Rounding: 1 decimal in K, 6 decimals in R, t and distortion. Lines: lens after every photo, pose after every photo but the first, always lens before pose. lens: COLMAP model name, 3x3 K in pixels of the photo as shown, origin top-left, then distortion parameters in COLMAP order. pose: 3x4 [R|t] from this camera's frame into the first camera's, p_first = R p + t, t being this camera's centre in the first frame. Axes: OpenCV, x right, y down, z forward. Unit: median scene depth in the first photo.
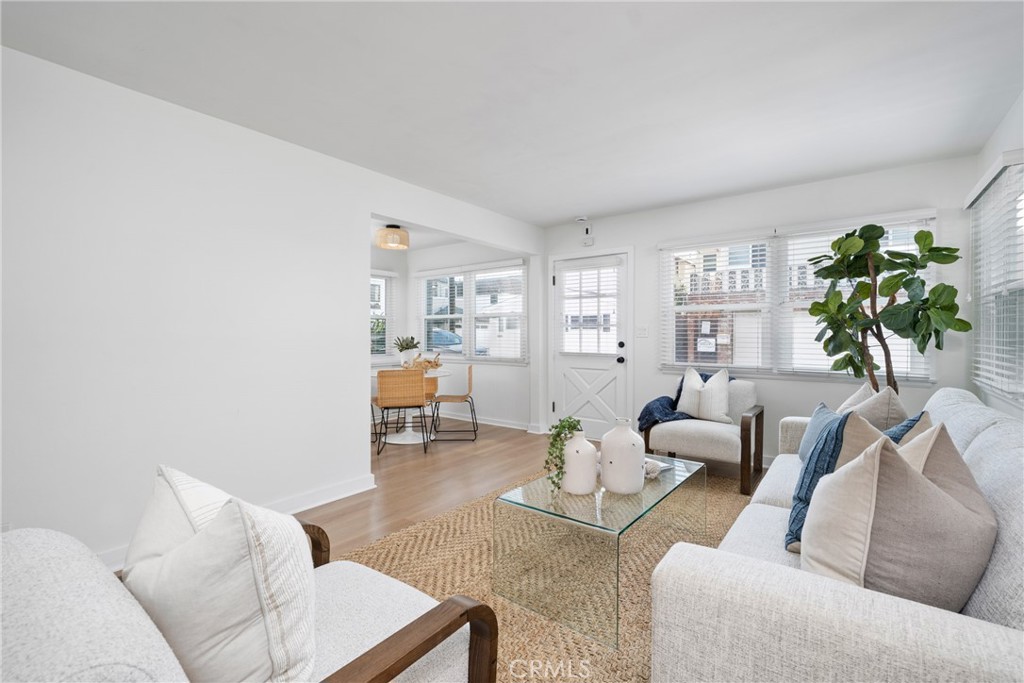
lens RADIAL K [[449.8, 0, 512.0], [0, 449.8, 341.5], [0, 0, 1]] dist [0.002203, 0.000214]
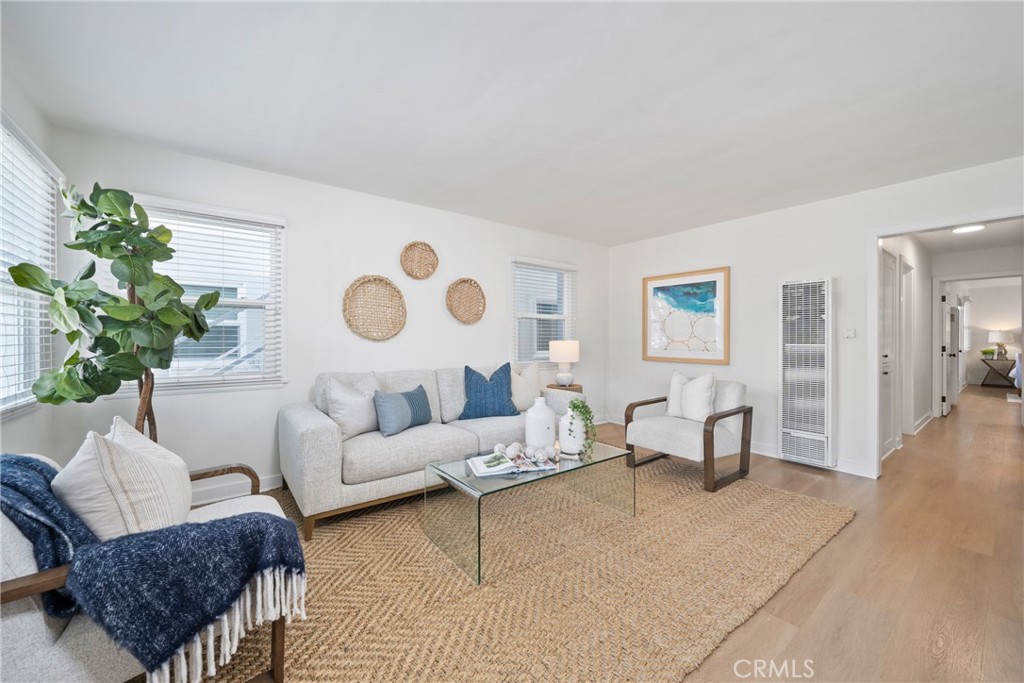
lens RADIAL K [[393.3, 0, 512.0], [0, 393.3, 341.5], [0, 0, 1]] dist [-0.000603, -0.000071]
pose [[-0.963220, -0.002432, 0.268703, -0.001268], [0.007202, 0.999366, 0.034865, -0.020656], [-0.268617, 0.035518, -0.962592, 1.021247]]
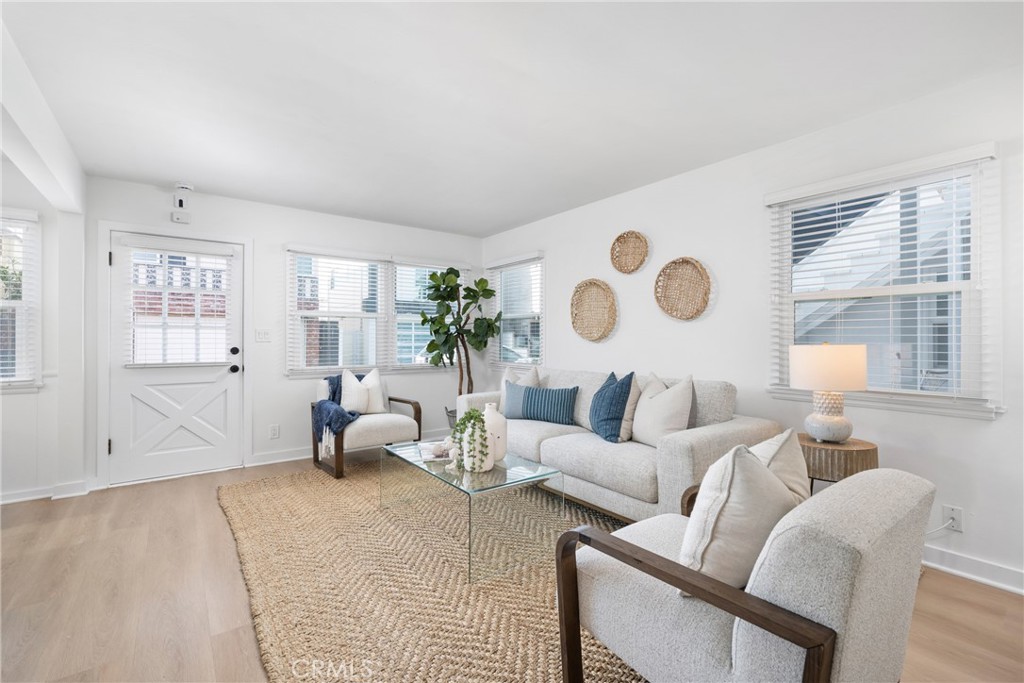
lens RADIAL K [[449.8, 0, 512.0], [0, 449.8, 341.5], [0, 0, 1]] dist [0.002203, 0.000214]
pose [[0.276083, 0.001526, 0.961133, -0.448806], [0.018595, 0.999803, -0.006928, 0.005439], [-0.960954, 0.019785, 0.276000, 0.274620]]
